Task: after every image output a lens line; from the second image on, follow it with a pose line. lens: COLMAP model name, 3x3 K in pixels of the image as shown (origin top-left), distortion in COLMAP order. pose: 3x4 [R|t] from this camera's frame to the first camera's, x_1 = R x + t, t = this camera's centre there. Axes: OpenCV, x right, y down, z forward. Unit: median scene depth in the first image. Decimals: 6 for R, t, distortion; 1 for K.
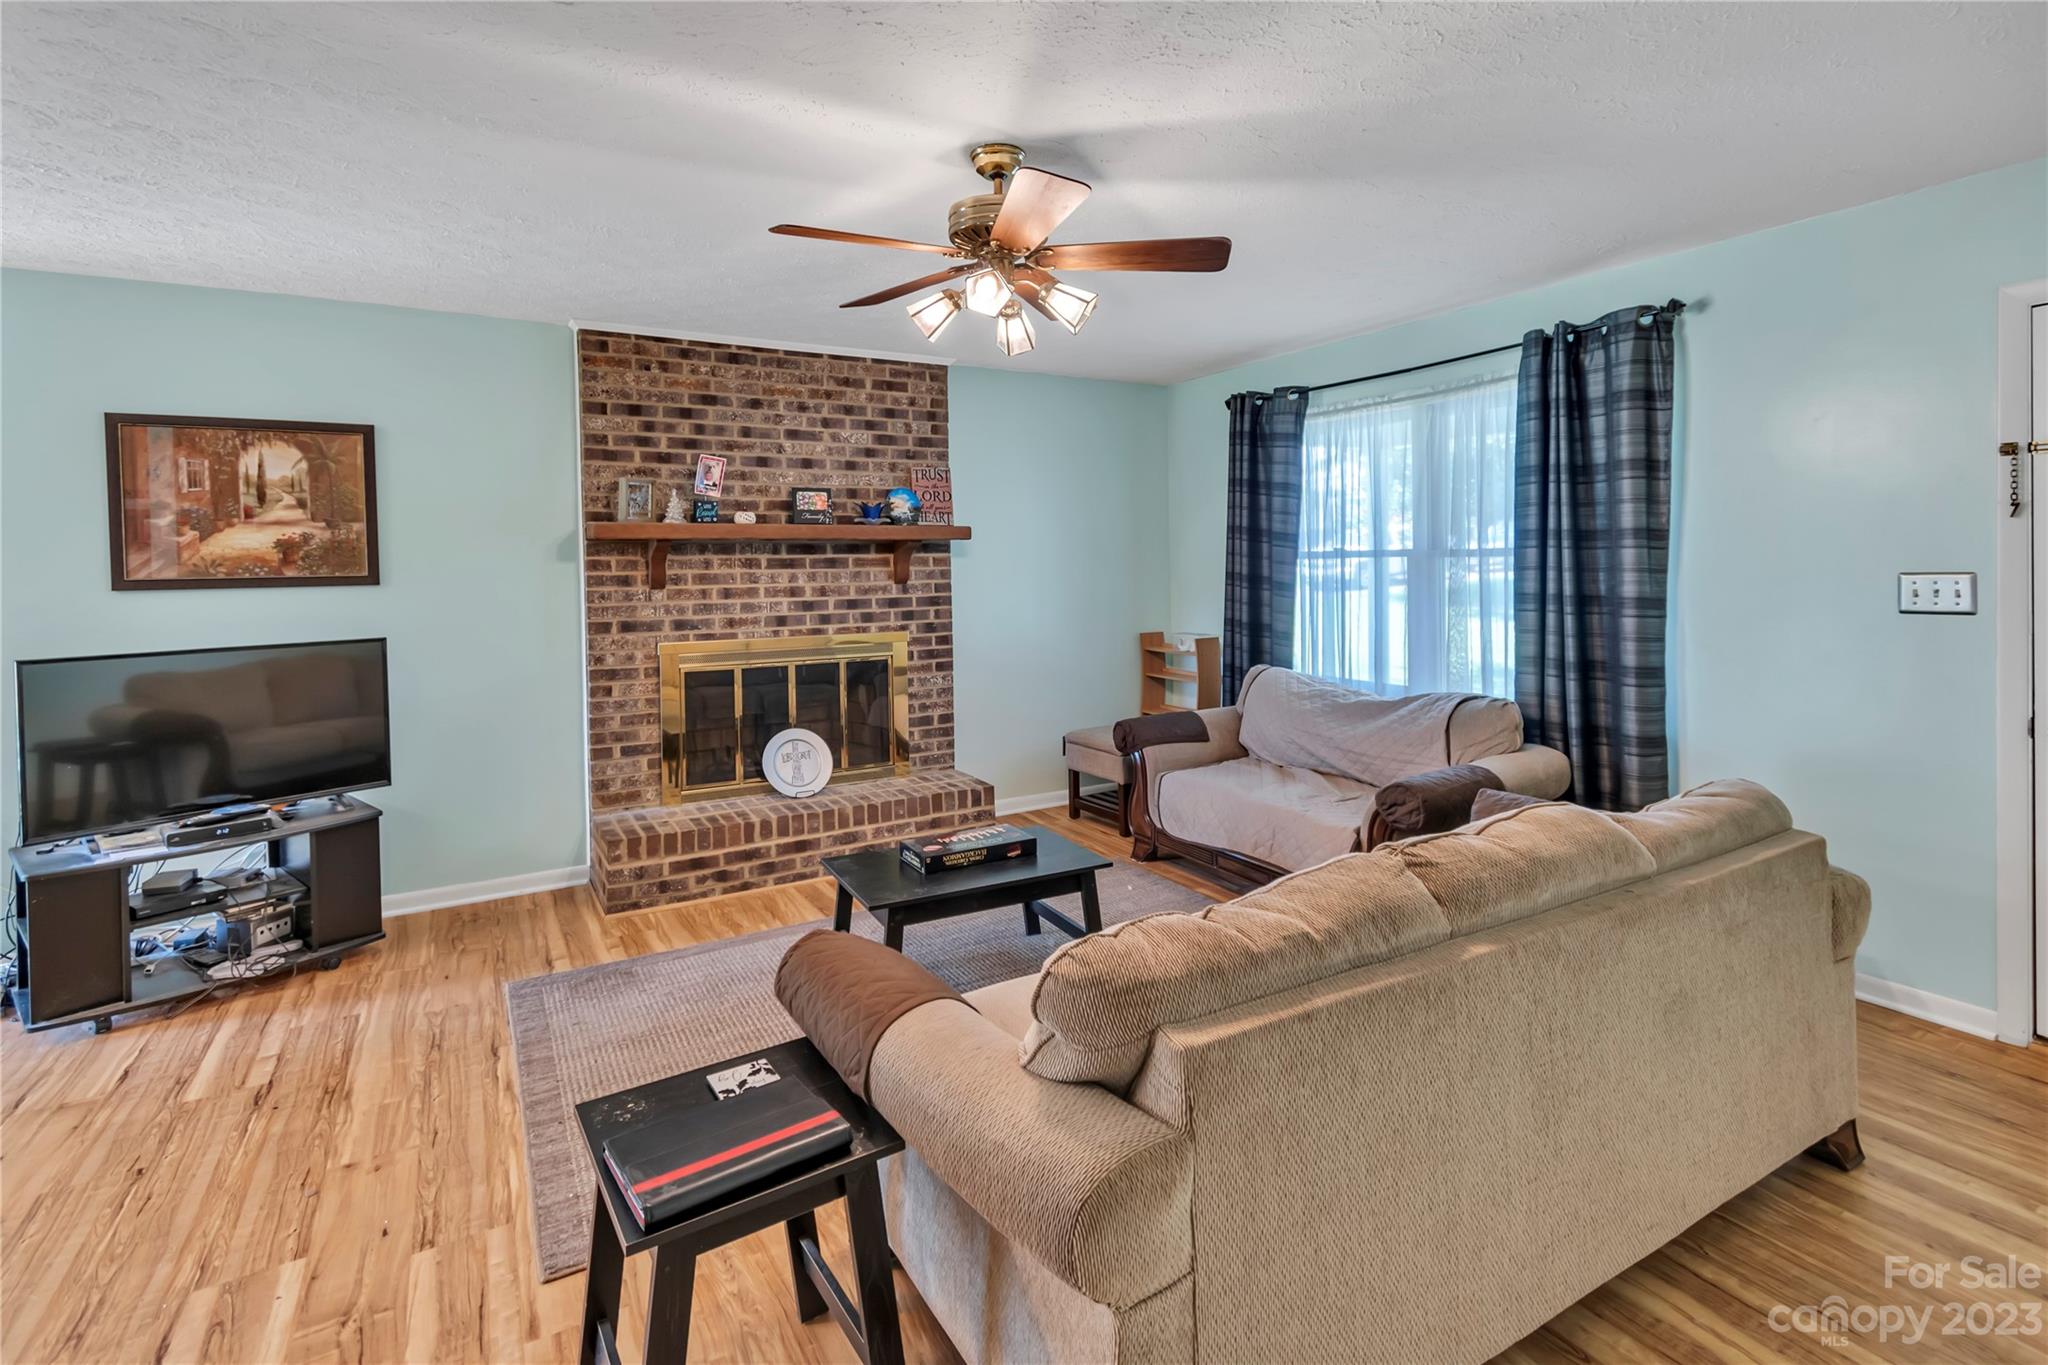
lens RADIAL K [[980.8, 0, 1075.1], [0, 980.8, 575.4], [0, 0, 1]] dist [0.003102, 0.001463]
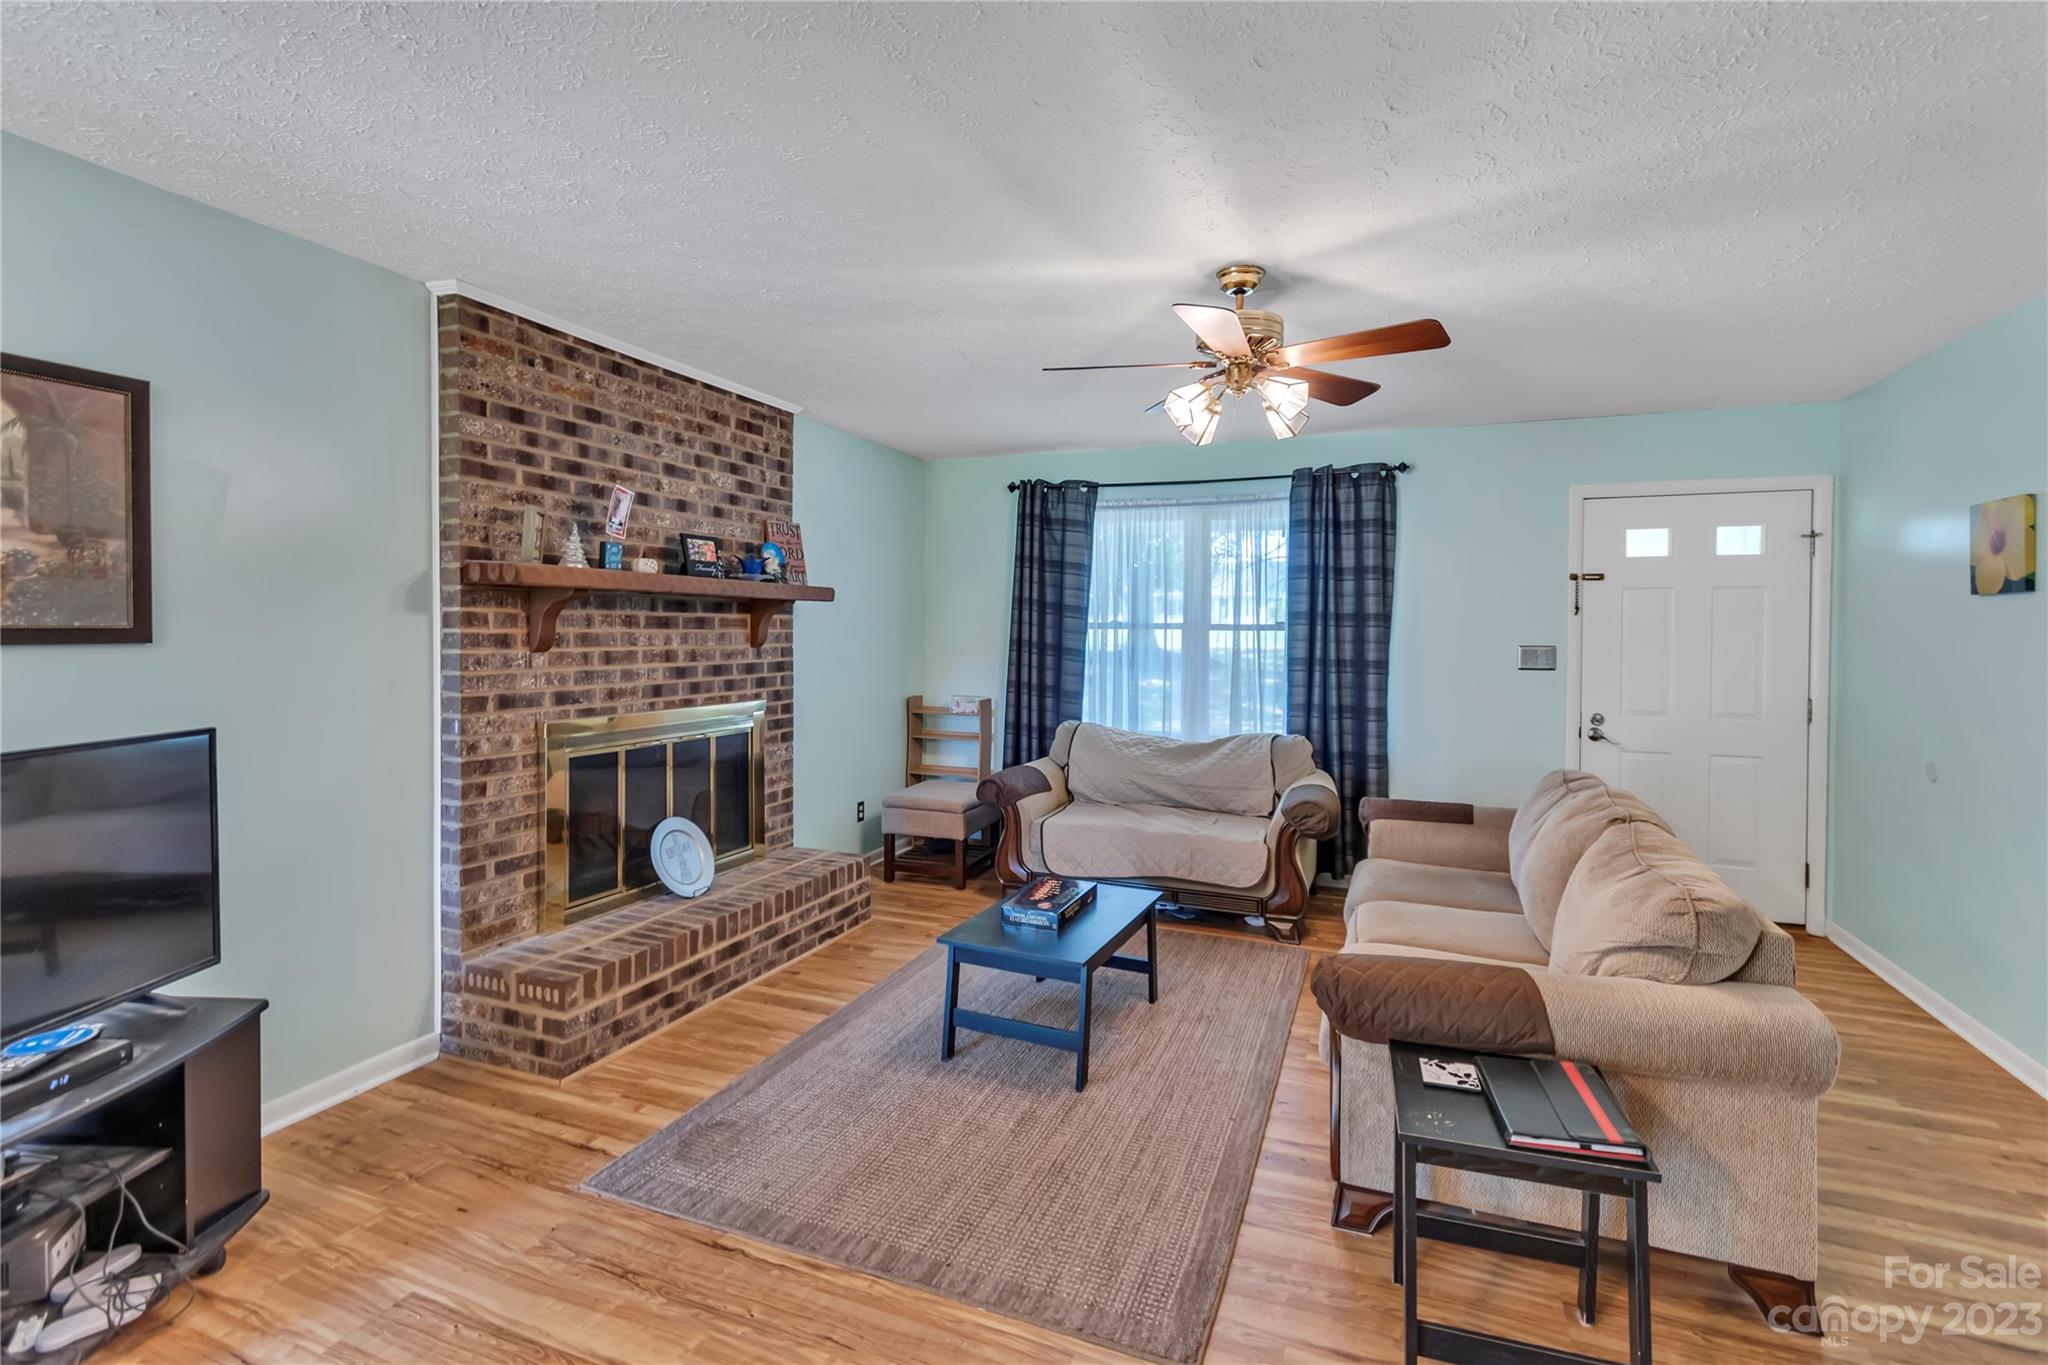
lens RADIAL K [[926.1, 0, 1088.5], [0, 926.1, 640.3], [0, 0, 1]] dist [0.002380, -0.000577]
pose [[0.779481, 0.012618, 0.626299, -0.521339], [-0.011323, 0.999918, -0.006053, 0.003944], [-0.626323, -0.002374, 0.779560, 0.156448]]
